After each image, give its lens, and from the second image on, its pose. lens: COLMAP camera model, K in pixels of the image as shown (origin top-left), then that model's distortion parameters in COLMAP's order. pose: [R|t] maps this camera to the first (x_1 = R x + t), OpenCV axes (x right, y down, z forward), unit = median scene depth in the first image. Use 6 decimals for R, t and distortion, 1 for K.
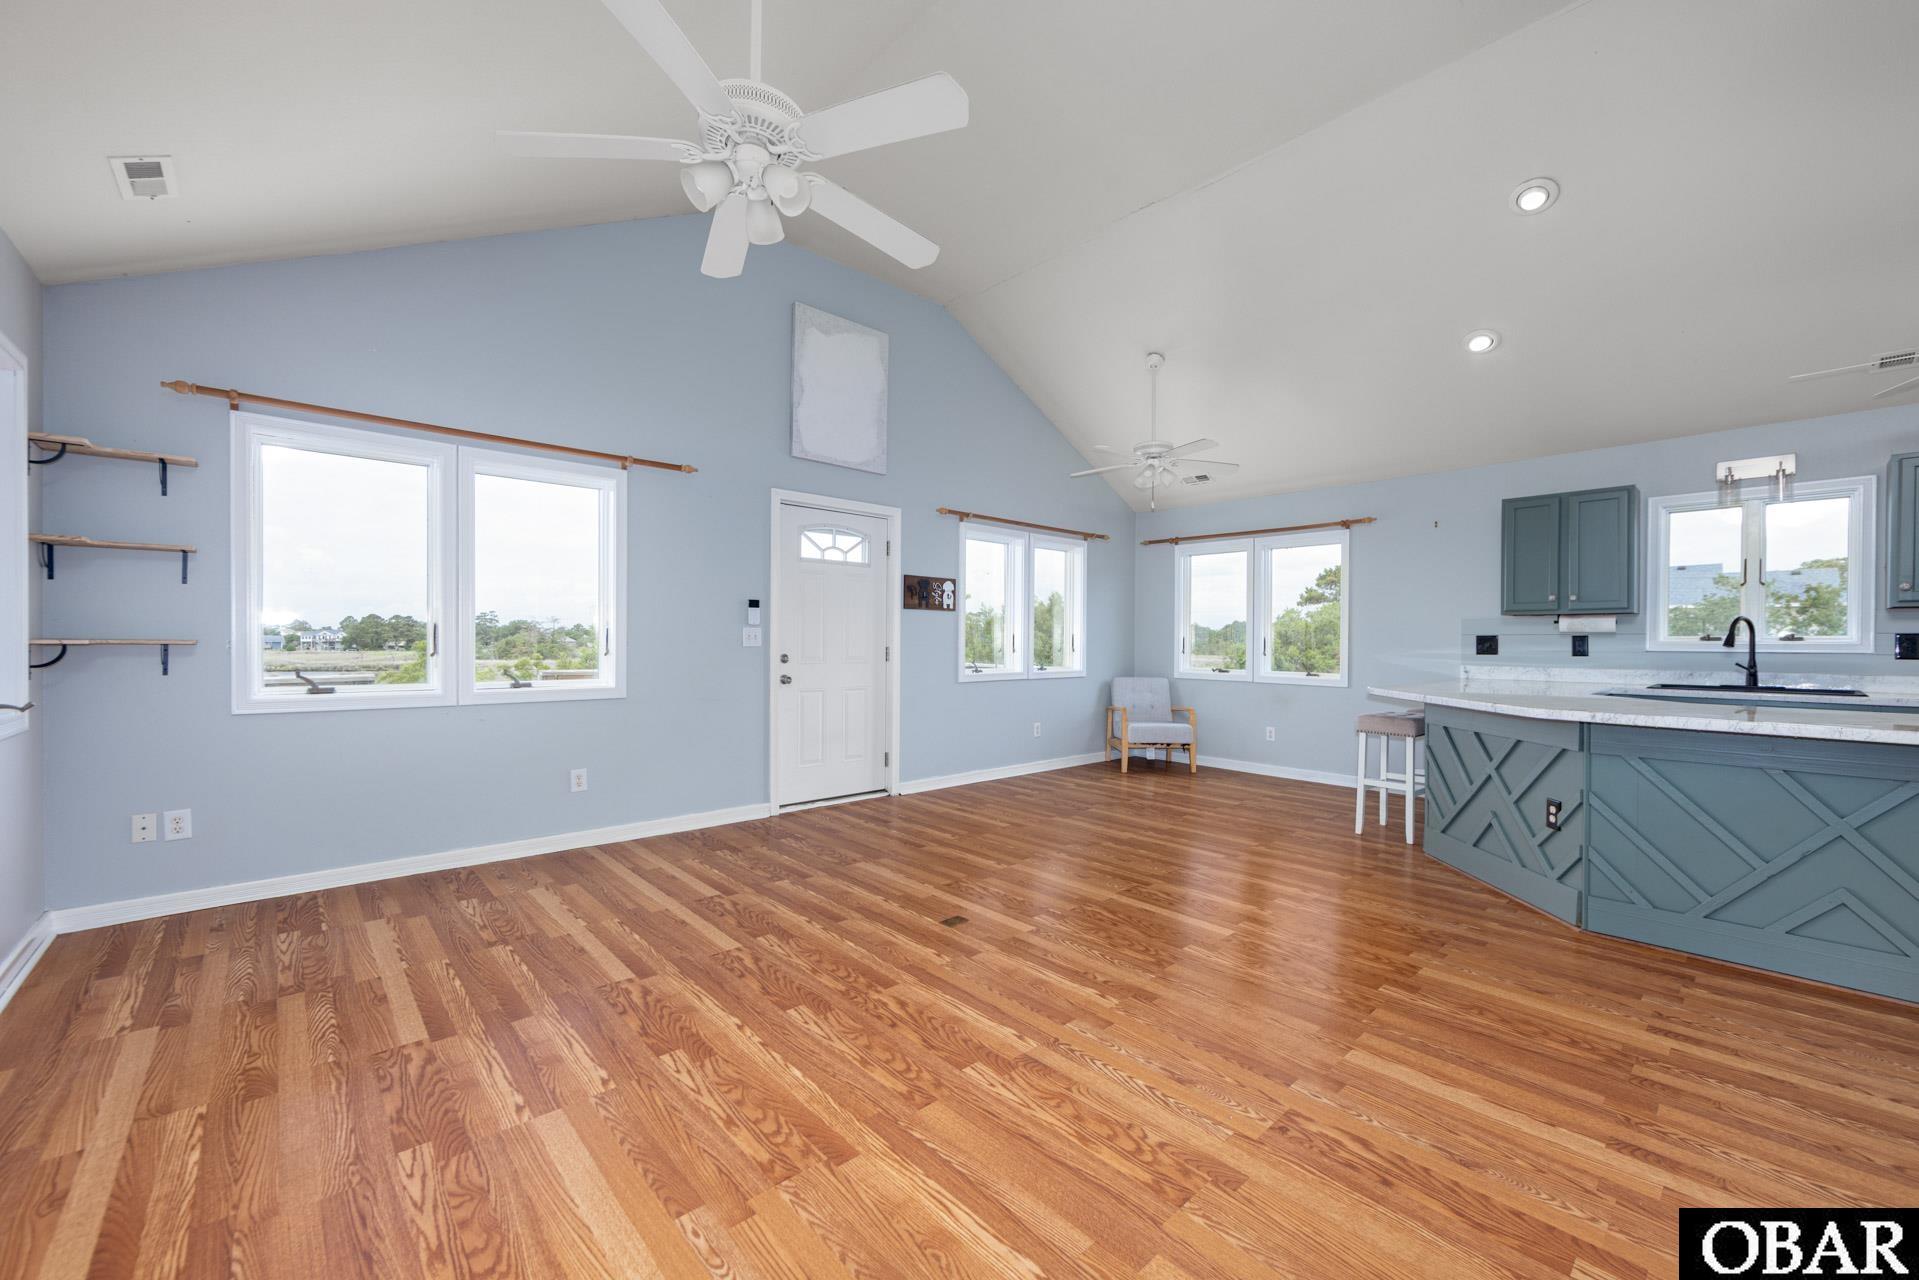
lens RADIAL K [[752.4, 0, 968.4], [0, 752.4, 645.4], [0, 0, 1]] dist [-0.002457, -0.000179]
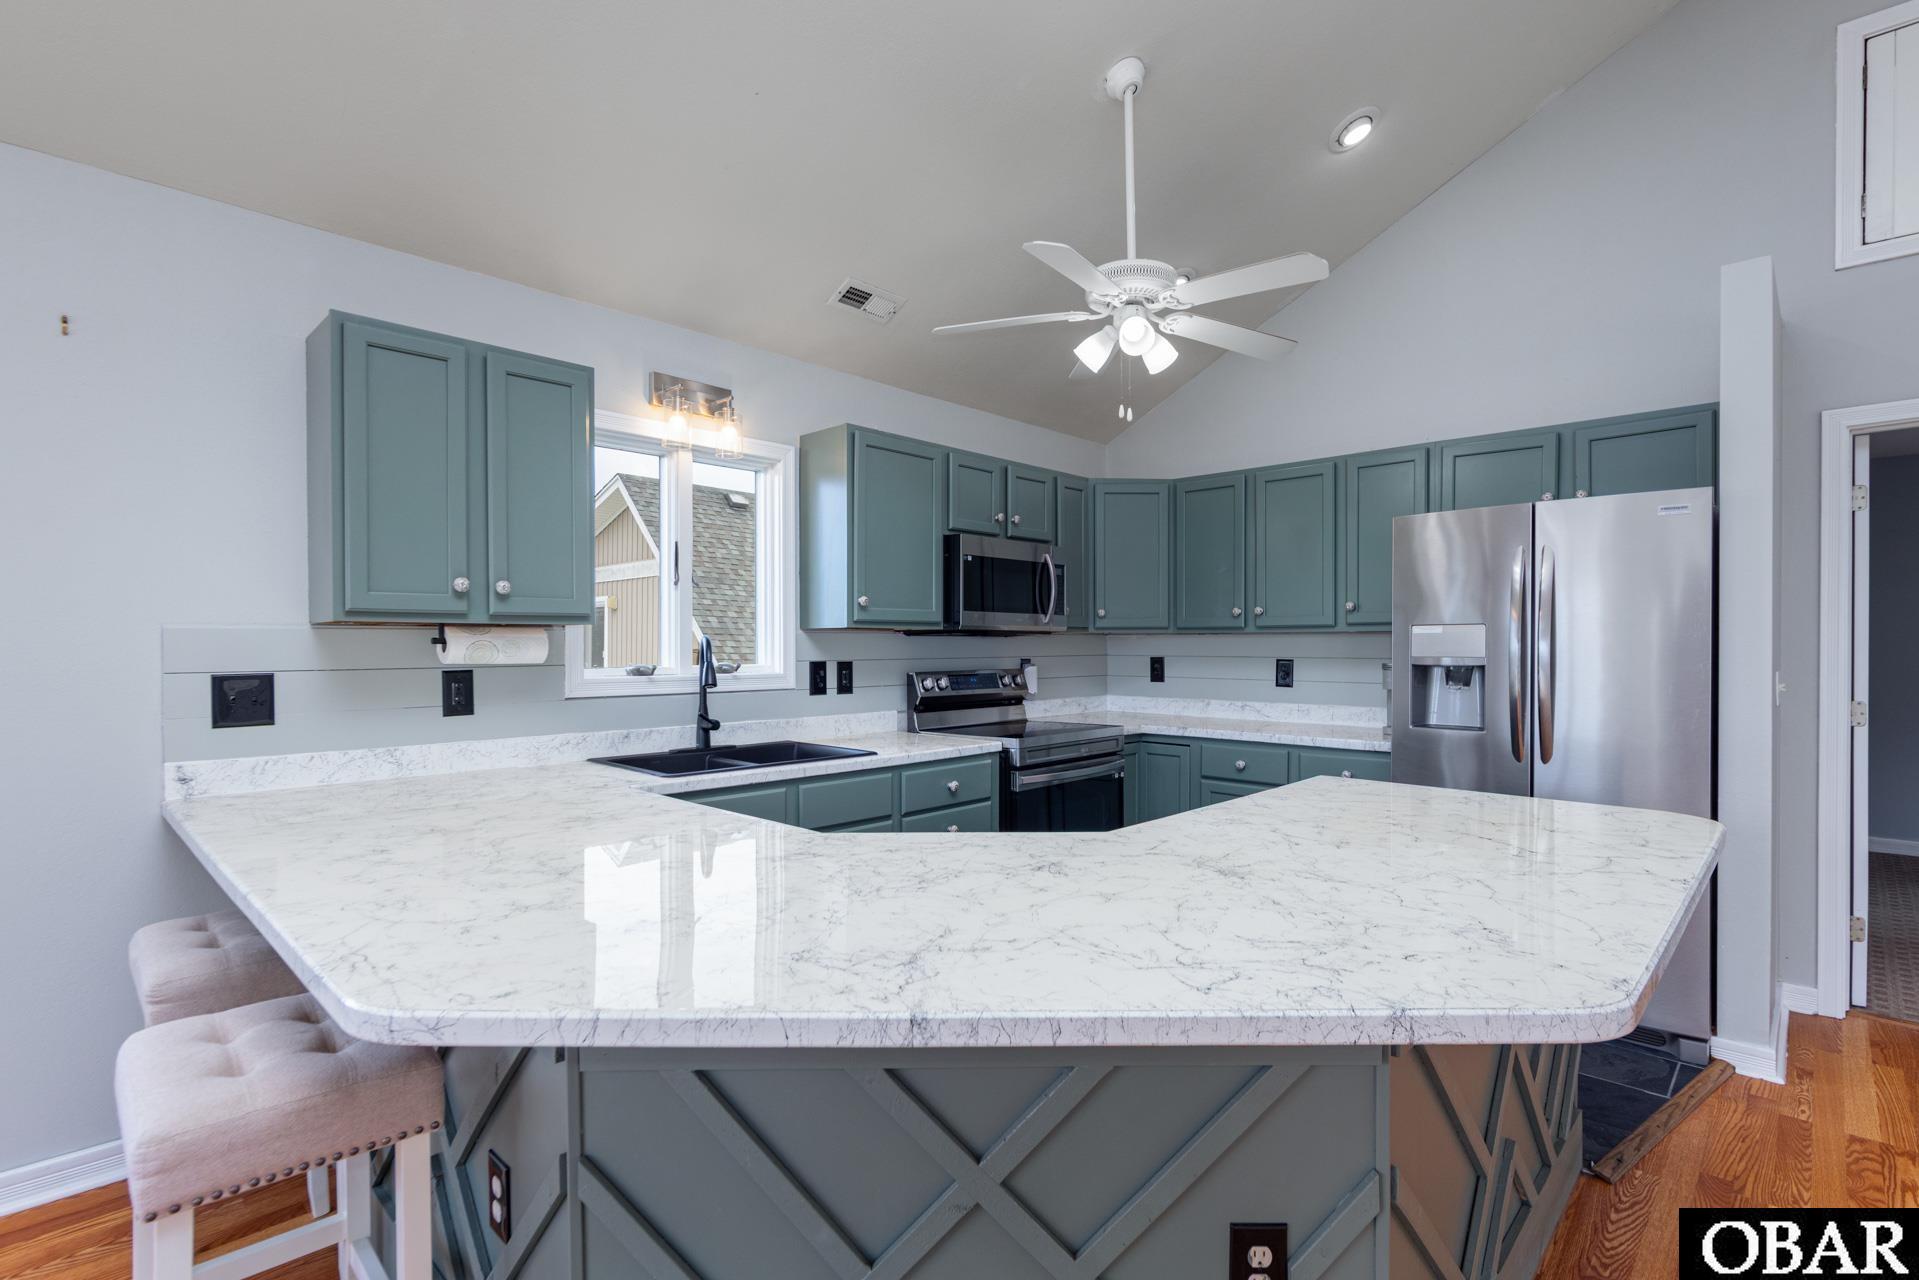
lens RADIAL K [[896.2, 0, 932.7], [0, 896.2, 653.2], [0, 0, 1]] dist [-0.004408, -0.000687]
pose [[-0.045663, -0.015993, 0.998829, 0.379555], [0.006483, 0.999846, 0.016306, -0.045114], [-0.998936, 0.007220, -0.045553, 1.084965]]
